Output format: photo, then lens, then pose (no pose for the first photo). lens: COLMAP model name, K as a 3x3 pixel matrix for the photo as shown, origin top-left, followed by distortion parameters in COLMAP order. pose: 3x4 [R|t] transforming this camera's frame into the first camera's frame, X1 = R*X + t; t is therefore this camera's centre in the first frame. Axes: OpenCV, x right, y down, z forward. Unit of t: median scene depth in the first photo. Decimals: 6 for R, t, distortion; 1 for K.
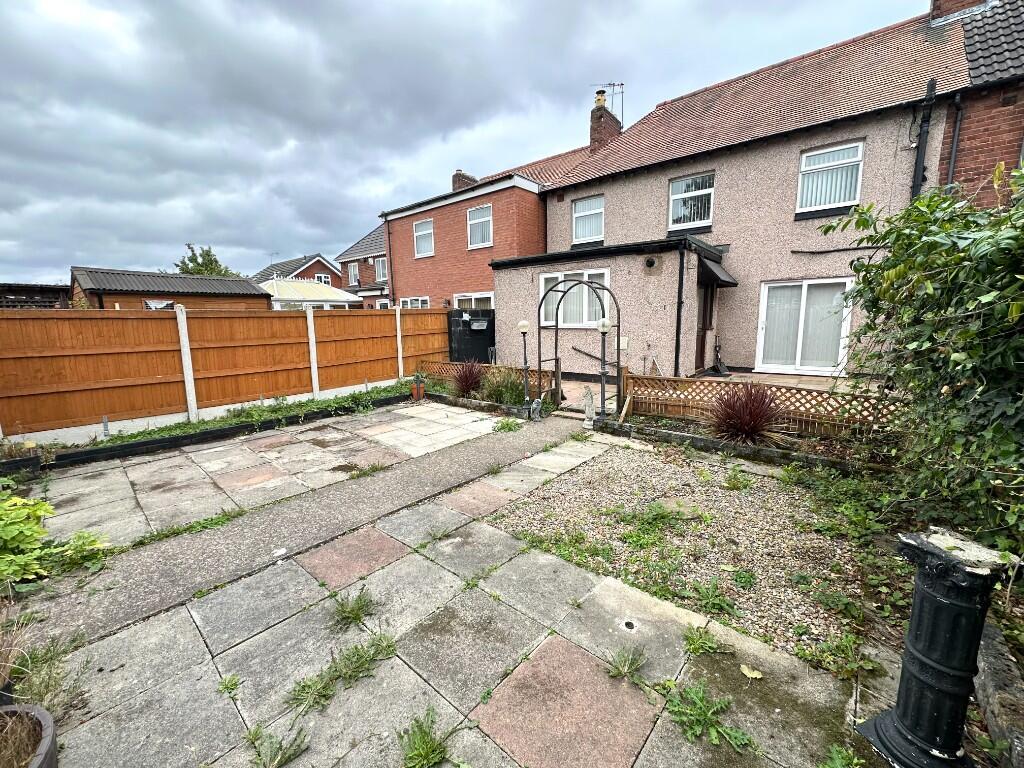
lens RADIAL K [[406.1, 0, 512.1], [0, 406.1, 381.5], [0, 0, 1]] dist [-0.002044, -0.000341]
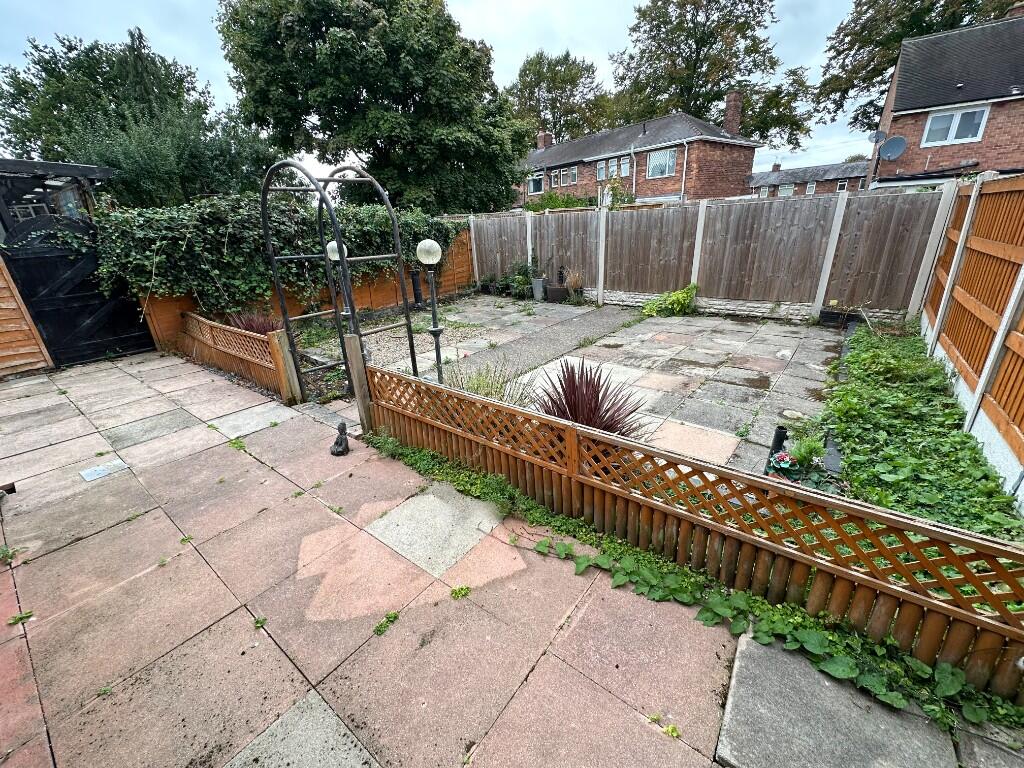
lens RADIAL K [[408.6, 0, 512.6], [0, 408.6, 382.4], [0, 0, 1]] dist [-0.003659, -0.000059]
pose [[-0.997142, 0.075407, -0.004673, -0.074182], [0.063033, 0.864420, 0.498804, -0.290286], [0.041653, 0.497084, -0.866702, 1.819012]]
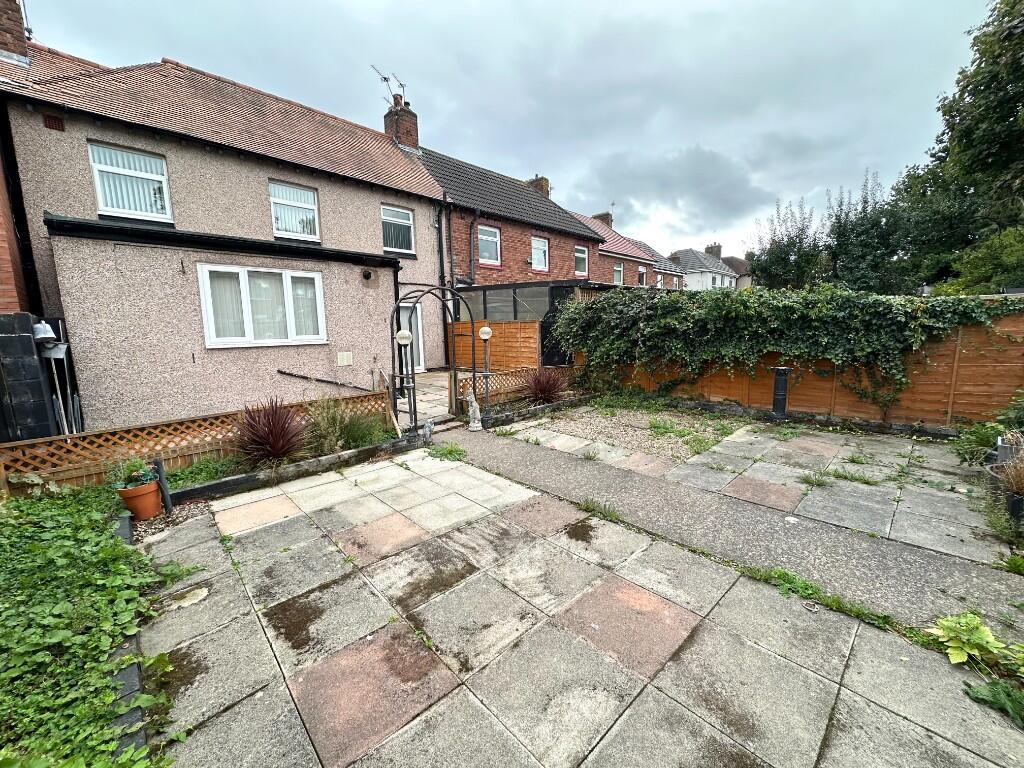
lens RADIAL K [[406.1, 0, 512.1], [0, 406.1, 381.5], [0, 0, 1]] dist [-0.002044, -0.000341]
pose [[0.093301, -0.120072, 0.988371, -0.919869], [0.174963, 0.979231, 0.102445, -0.112121], [-0.980144, 0.163370, 0.112372, 0.842831]]
